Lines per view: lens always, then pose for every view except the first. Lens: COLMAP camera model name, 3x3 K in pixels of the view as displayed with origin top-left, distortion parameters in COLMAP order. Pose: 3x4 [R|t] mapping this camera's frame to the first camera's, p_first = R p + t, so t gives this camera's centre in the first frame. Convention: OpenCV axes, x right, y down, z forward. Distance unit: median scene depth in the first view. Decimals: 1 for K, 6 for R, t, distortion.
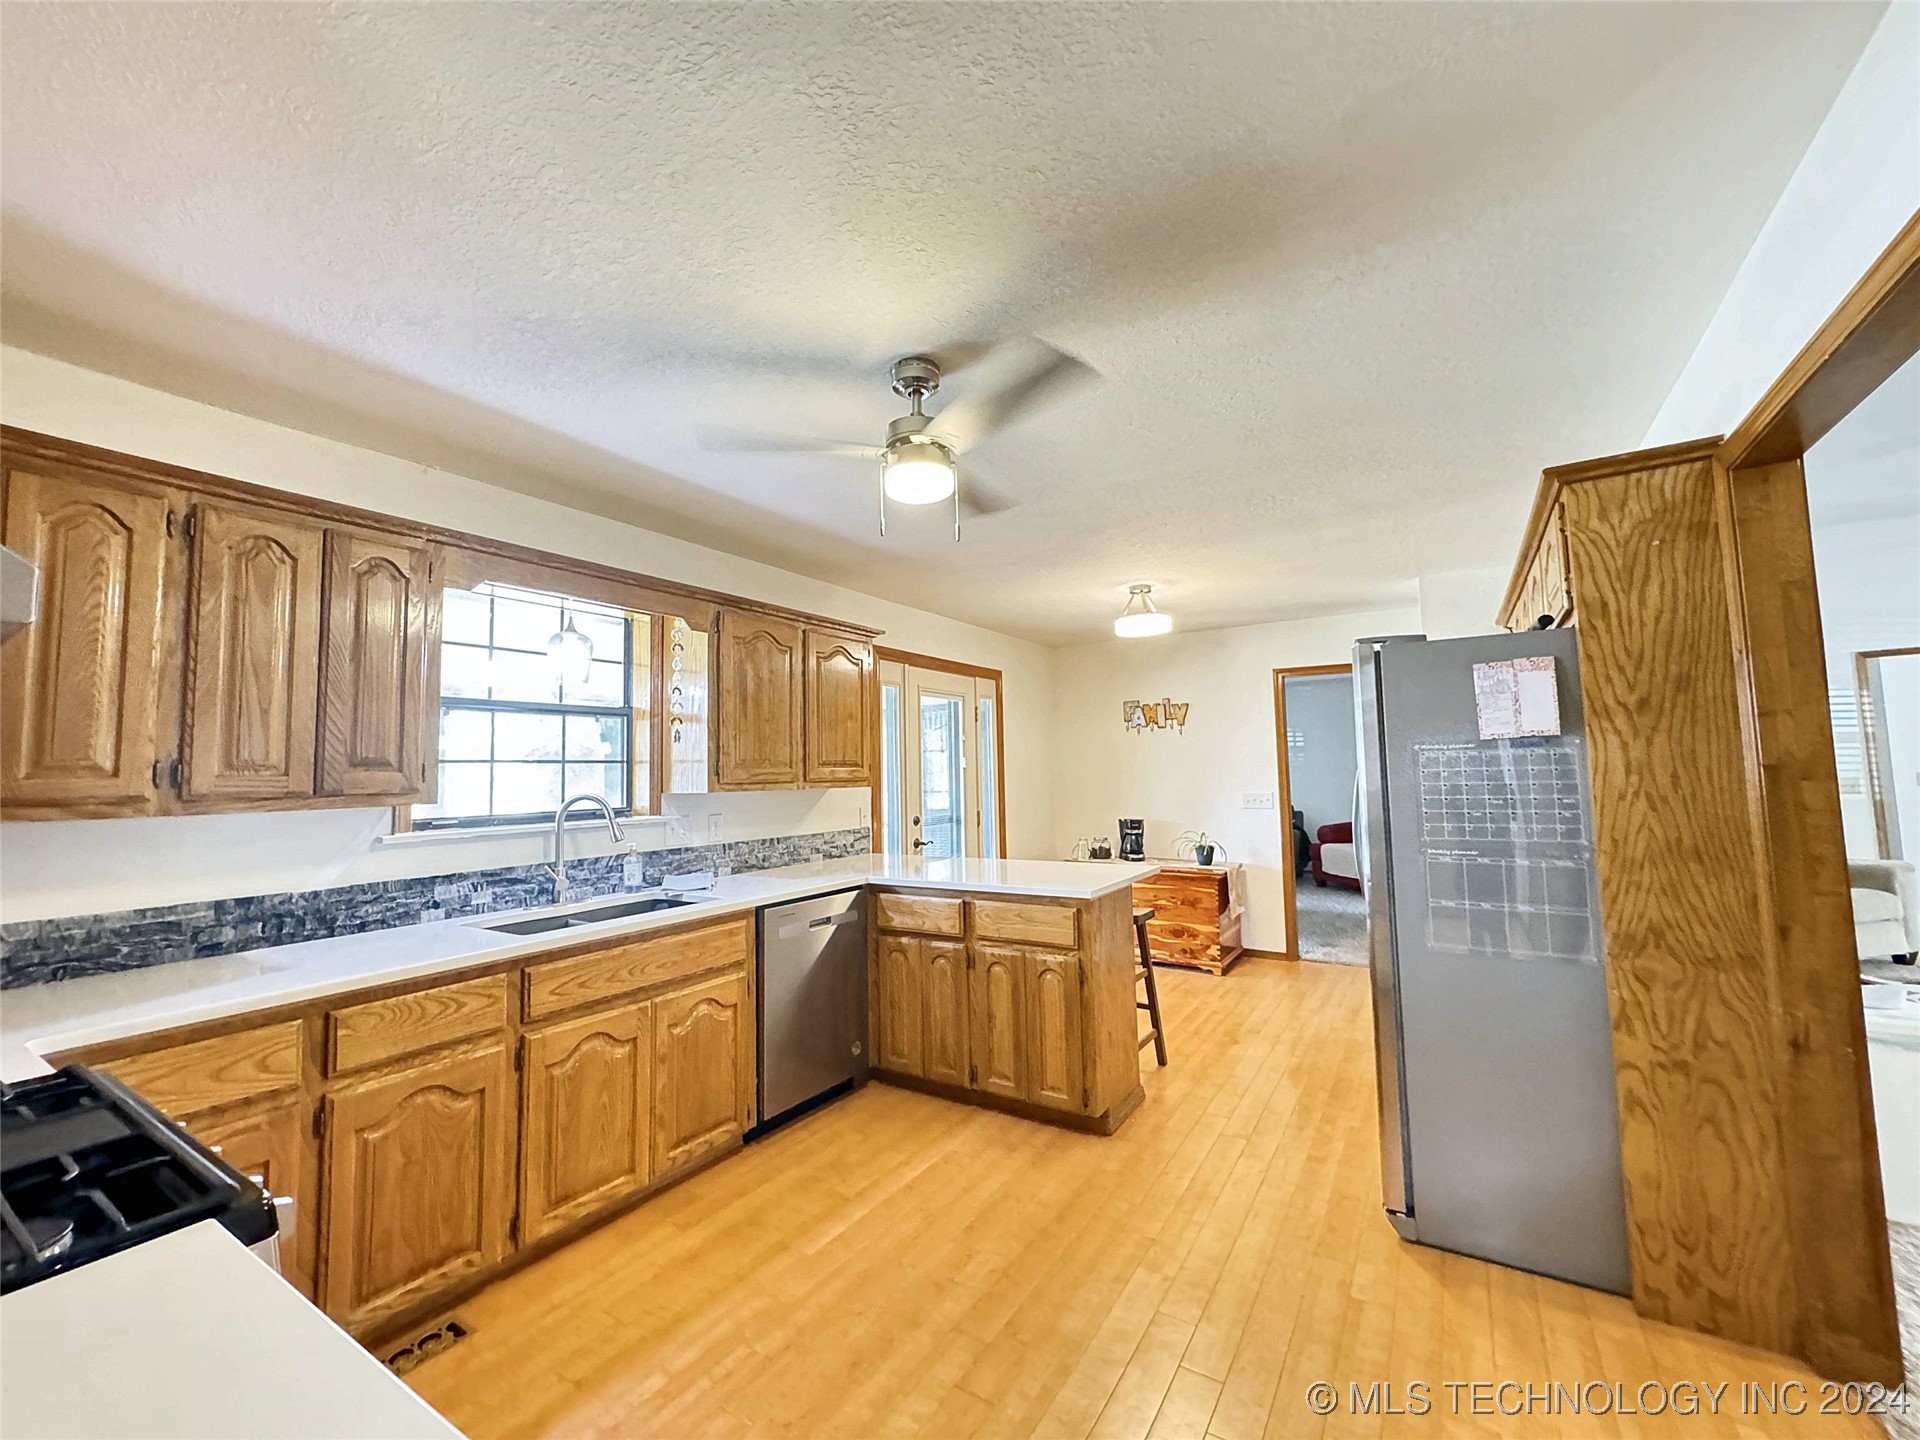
lens RADIAL K [[765.6, 0, 964.4], [0, 765.6, 716.9], [0, 0, 1]] dist [-0.001489, -0.000207]
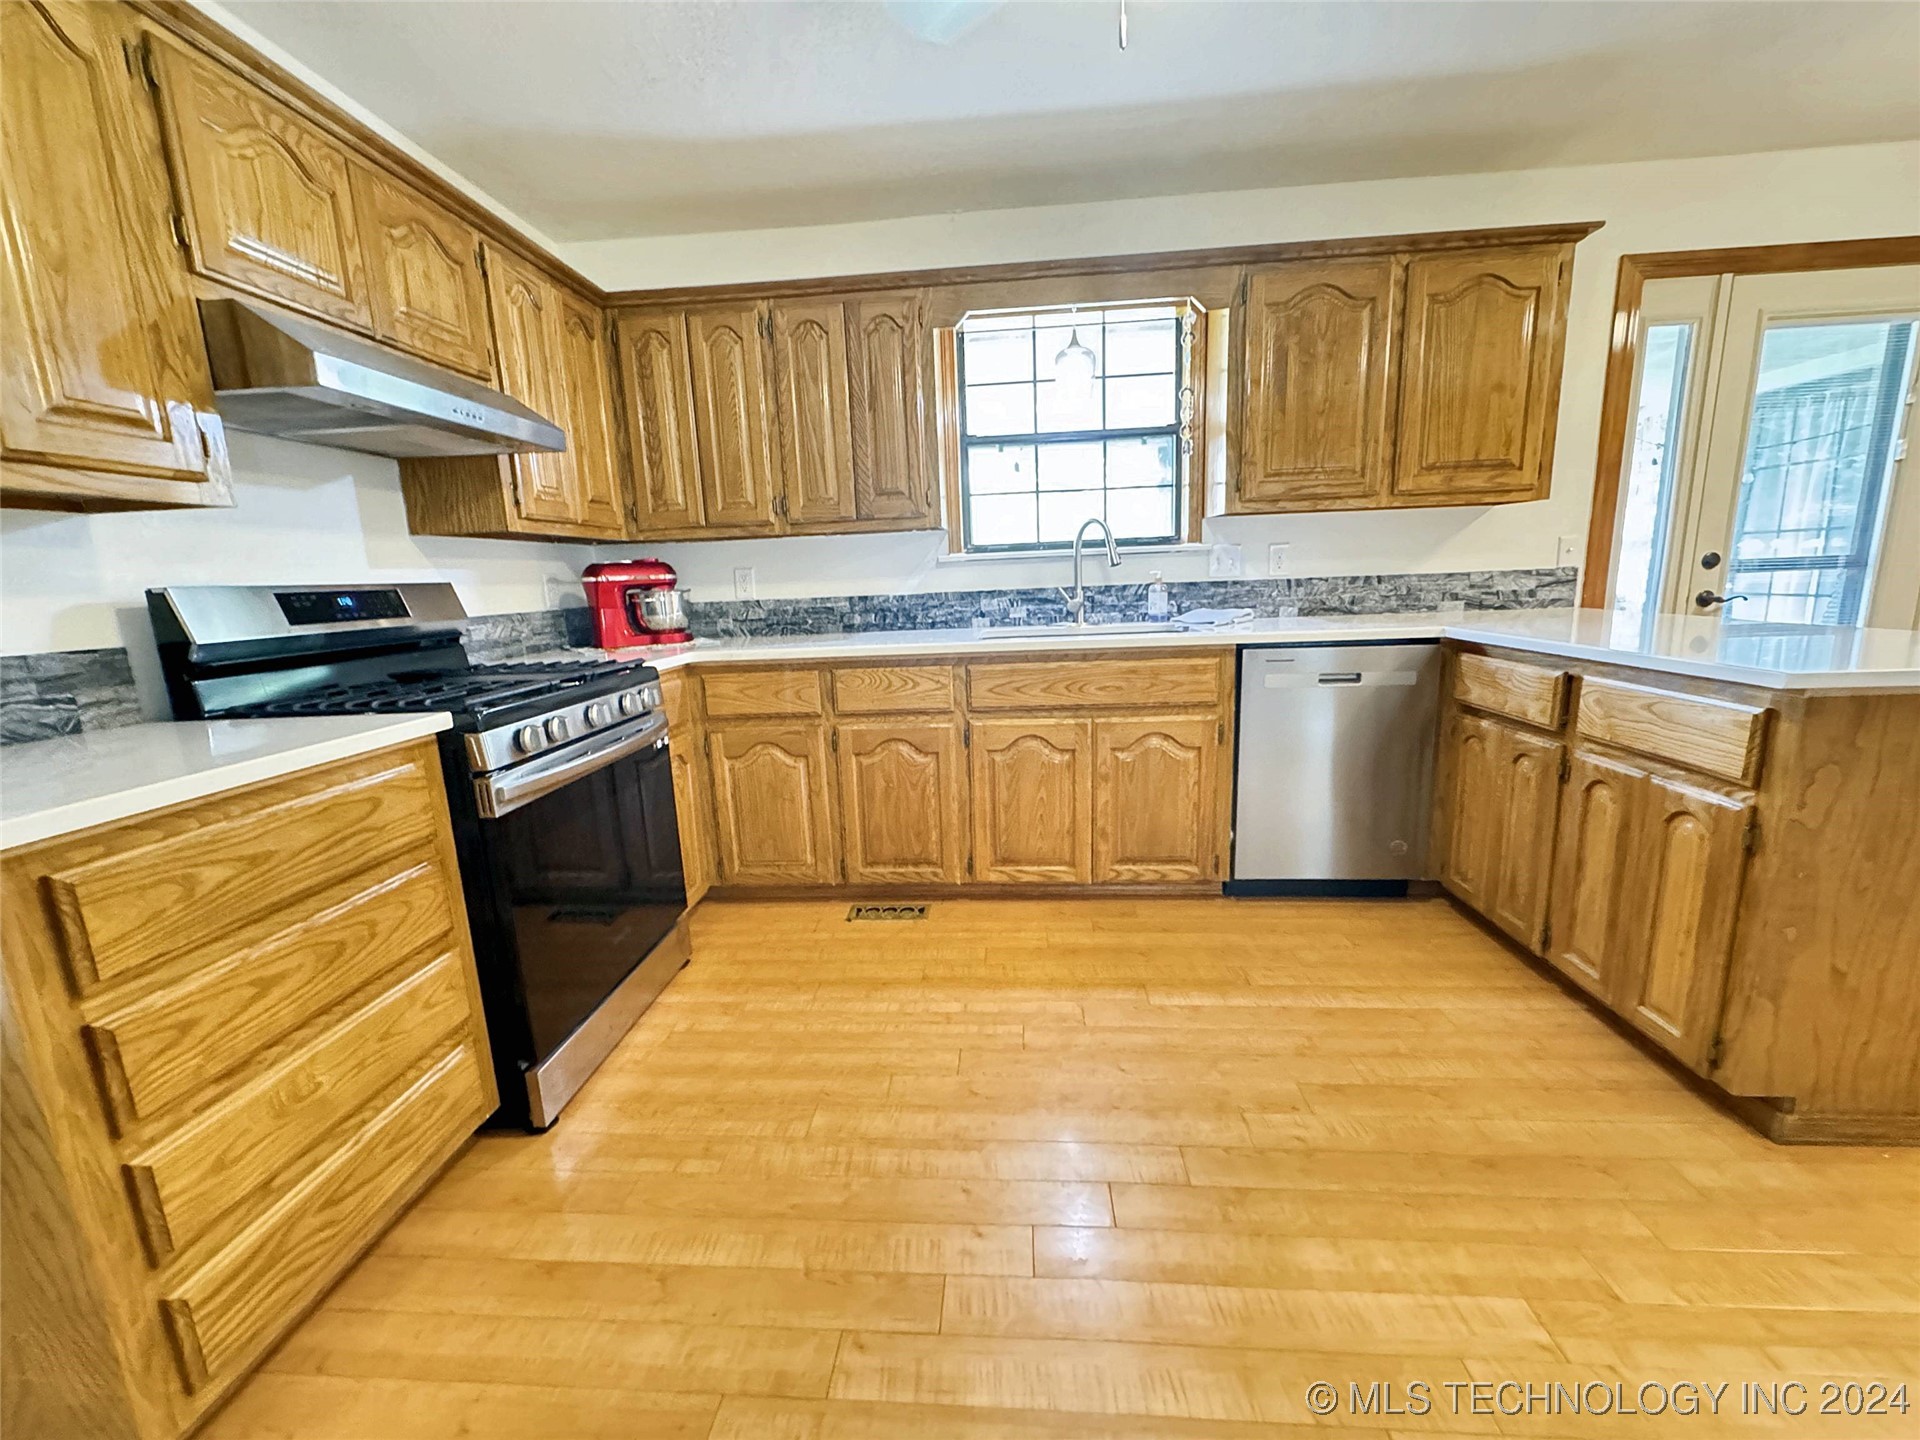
lens RADIAL K [[765.6, 0, 959.1], [0, 765.6, 720.1], [0, 0, 1]] dist [-0.001489, -0.000207]
pose [[0.472764, 0.172054, -0.864229, 0.351716], [0.094848, 0.965120, 0.244025, 0.099830], [0.876070, -0.197336, 0.439955, 0.371085]]
